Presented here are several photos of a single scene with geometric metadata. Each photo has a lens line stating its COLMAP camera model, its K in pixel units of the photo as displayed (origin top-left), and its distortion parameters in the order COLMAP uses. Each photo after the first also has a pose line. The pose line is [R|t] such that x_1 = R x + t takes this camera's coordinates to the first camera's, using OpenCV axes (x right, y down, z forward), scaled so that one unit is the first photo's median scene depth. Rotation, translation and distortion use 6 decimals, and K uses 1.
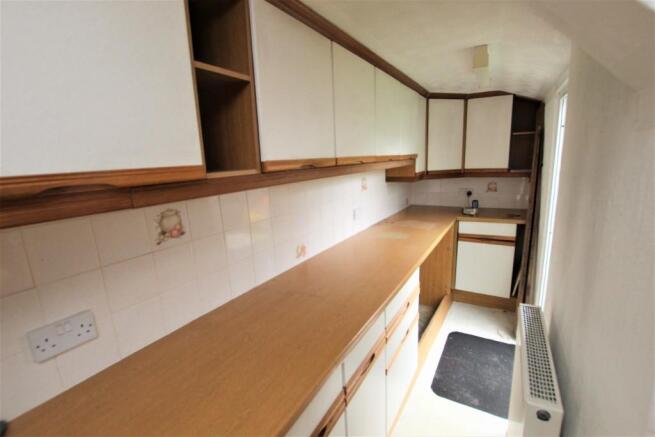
lens RADIAL K [[298.1, 0, 329.9], [0, 298.1, 221.0], [0, 0, 1]] dist [-0.041871, -0.000110]
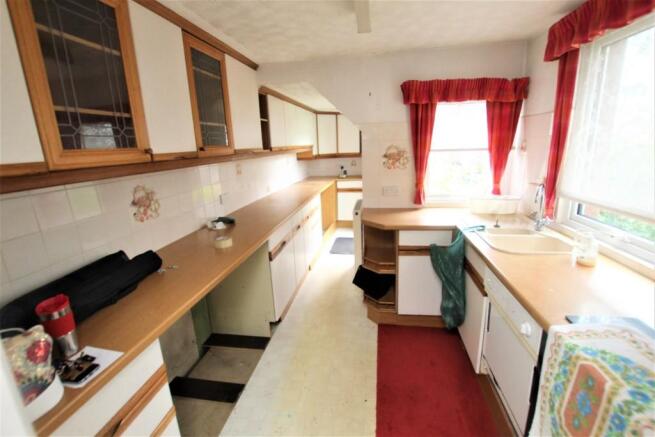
lens RADIAL K [[298.1, 0, 329.9], [0, 298.1, 221.0], [0, 0, 1]] dist [-0.041871, -0.000110]
pose [[0.932381, -0.079559, 0.352614, -0.281768], [0.068712, 0.996701, 0.043194, 0.163797], [-0.354887, -0.016045, 0.934771, -0.728543]]
